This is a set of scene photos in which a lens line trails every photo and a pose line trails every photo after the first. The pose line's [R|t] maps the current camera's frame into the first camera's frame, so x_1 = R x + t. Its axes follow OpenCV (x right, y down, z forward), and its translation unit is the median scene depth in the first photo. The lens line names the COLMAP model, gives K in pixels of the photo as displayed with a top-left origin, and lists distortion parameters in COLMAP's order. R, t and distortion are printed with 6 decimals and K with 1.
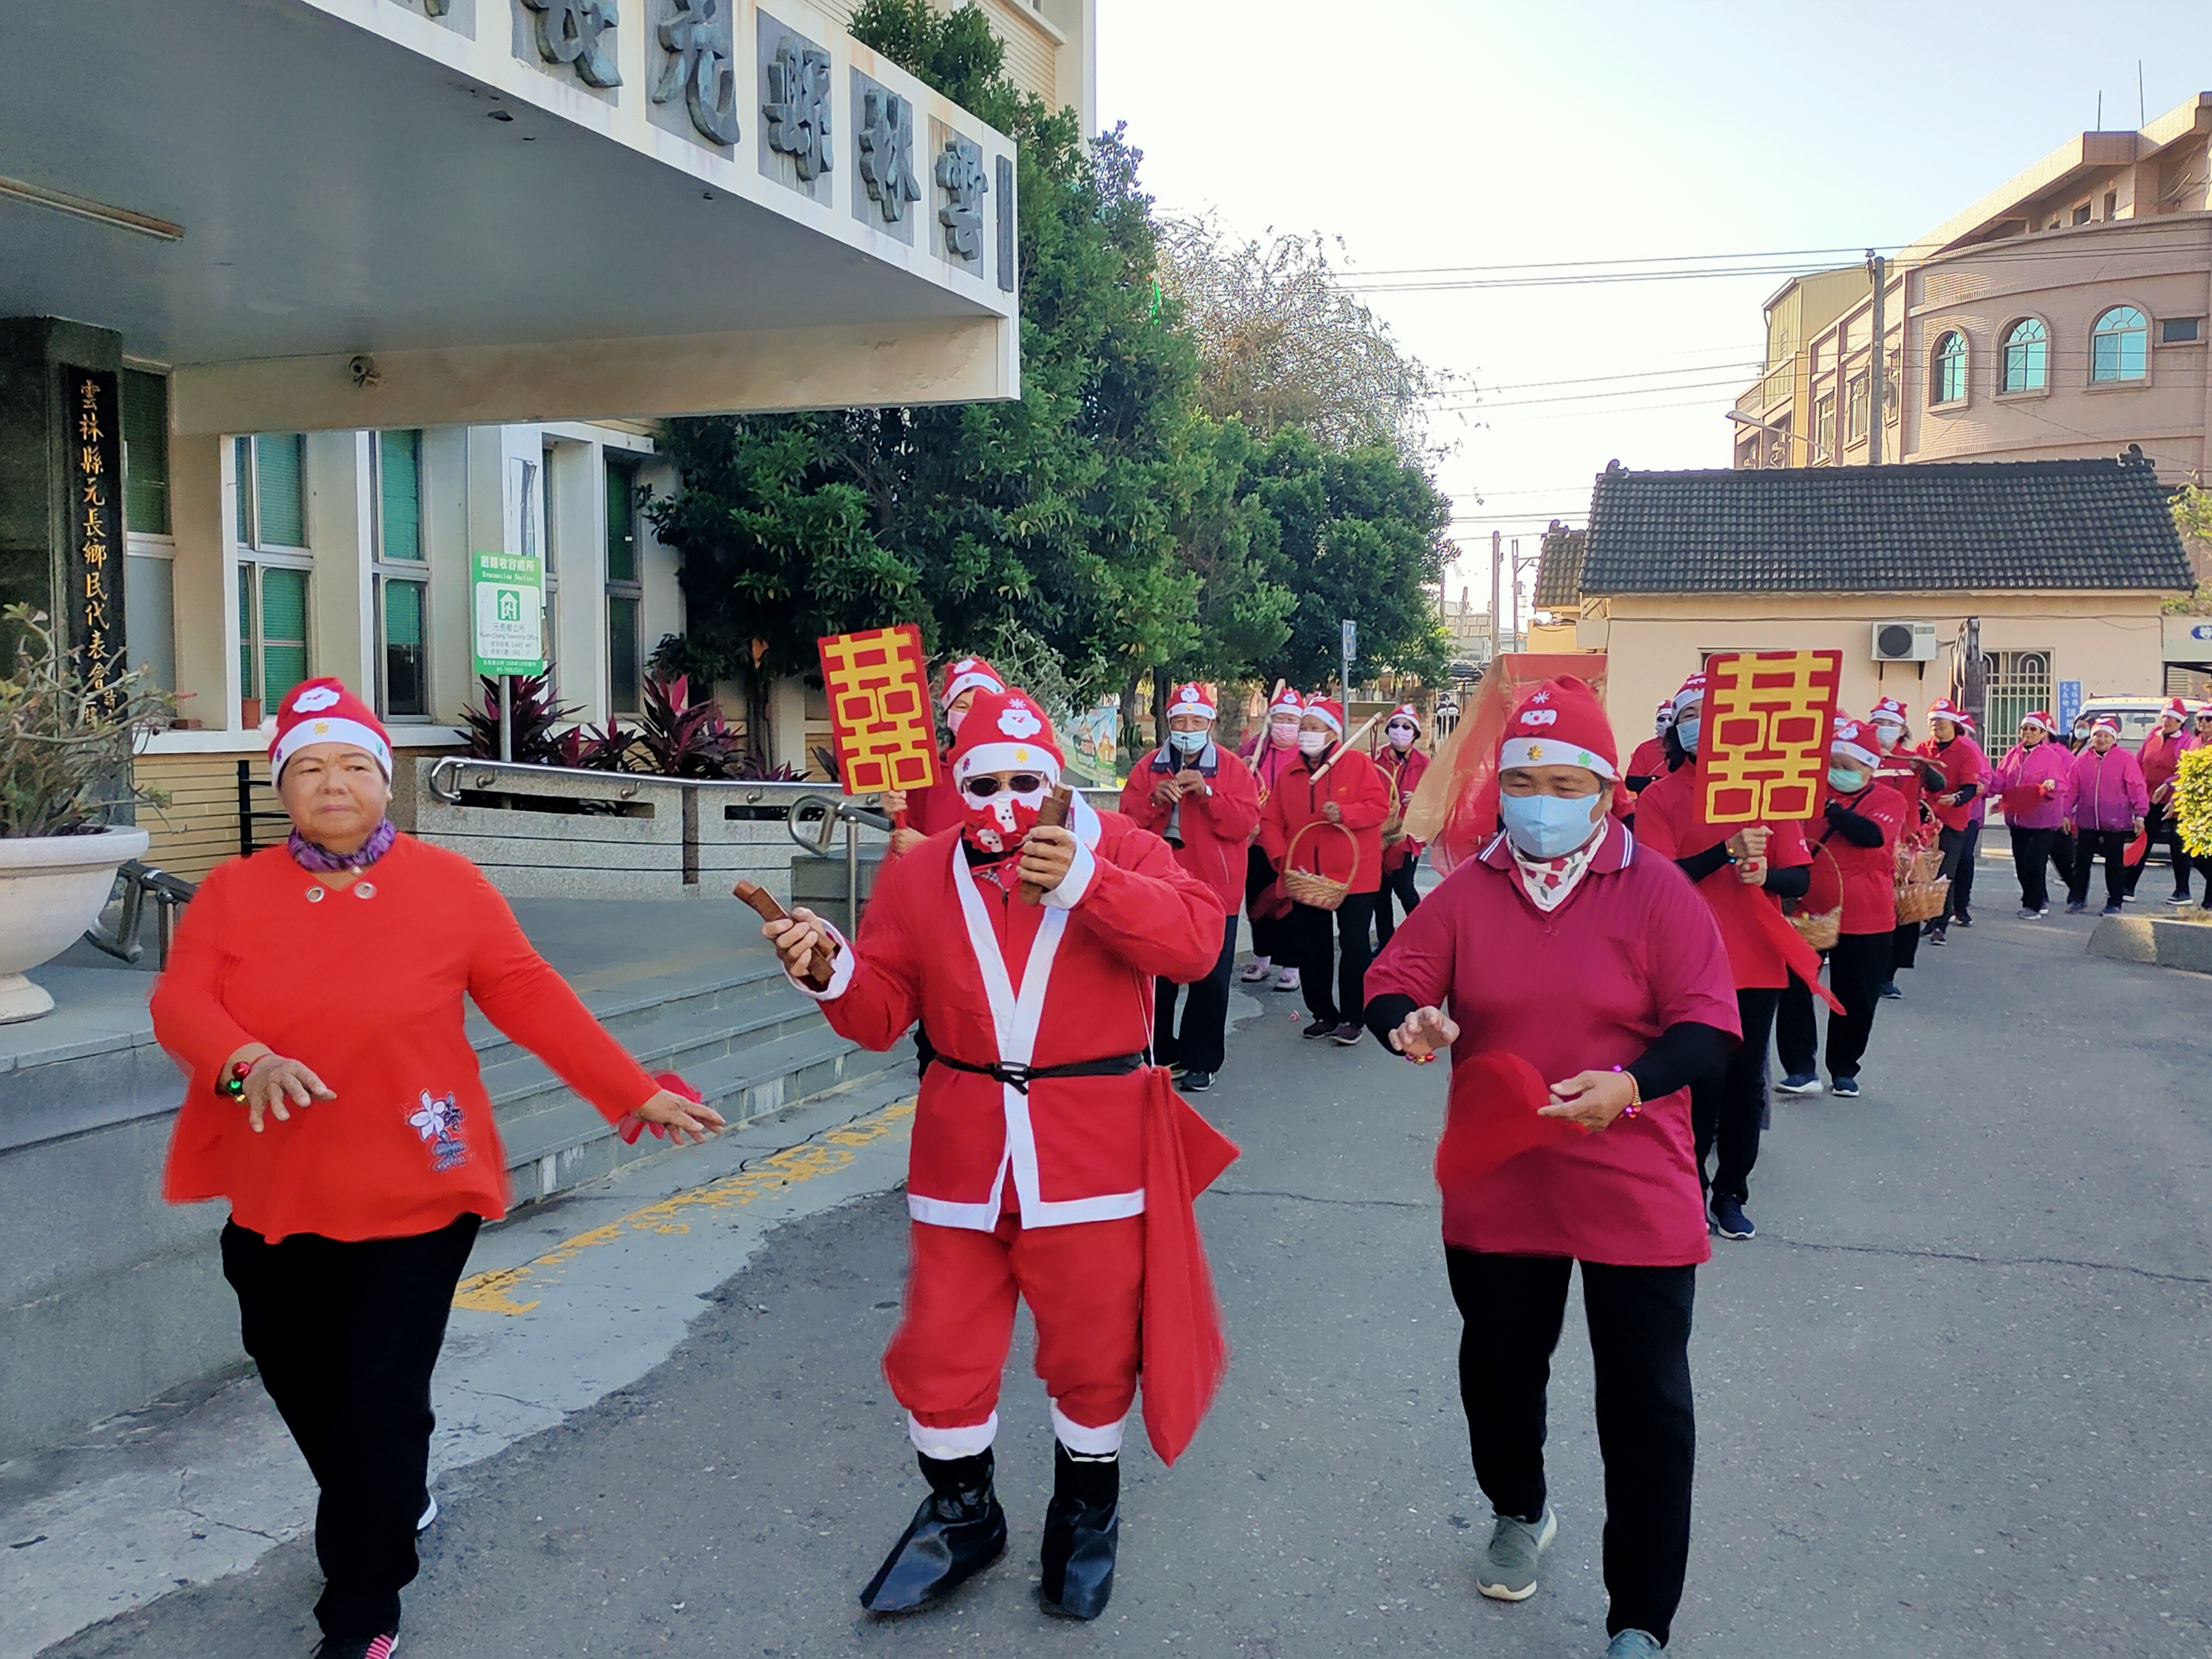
lens RADIAL K [[2148.2, 0, 1203.3], [0, 2148.2, 762.4], [0, 0, 1]] dist [0.075452, -0.114084]
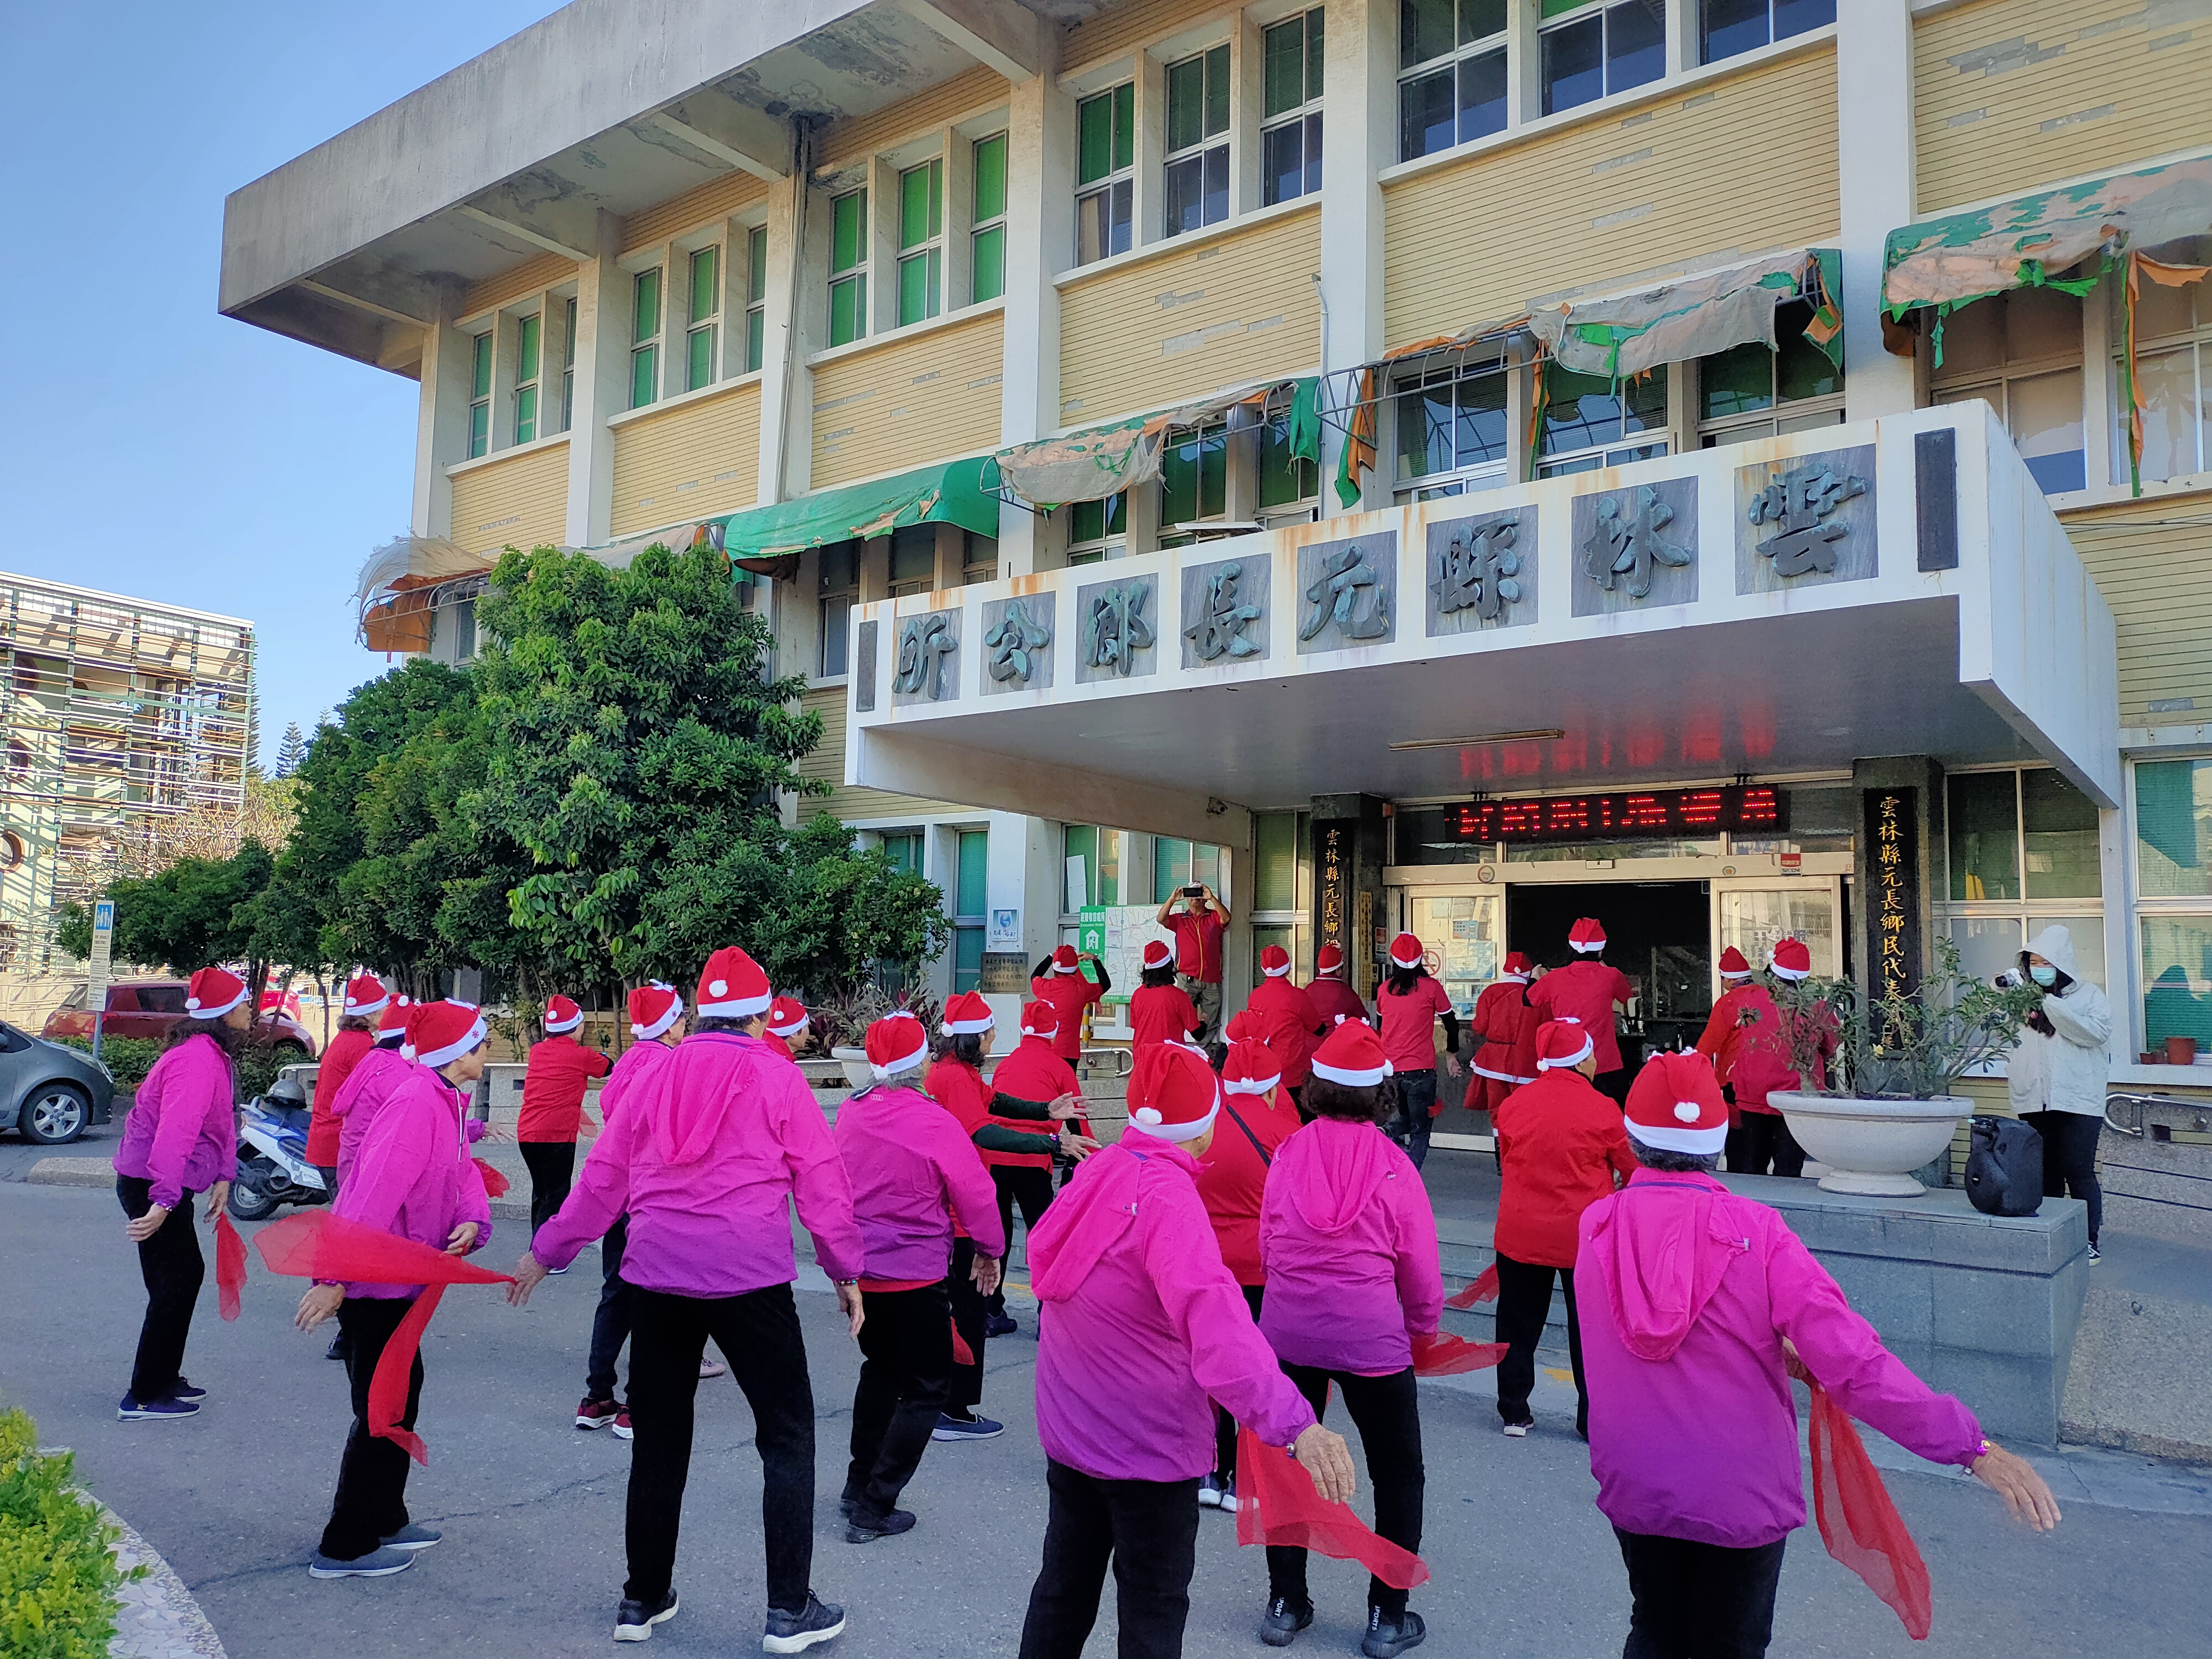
lens RADIAL K [[1755.9, 0, 1003.4], [0, 1755.9, 792.4], [0, 0, 1]] dist [0.065310, -0.088689]
pose [[-0.407812, -0.126991, -0.904192, 0.326058], [-0.059111, 0.991875, -0.112646, -0.008304], [0.911151, 0.007510, -0.412005, 0.423872]]
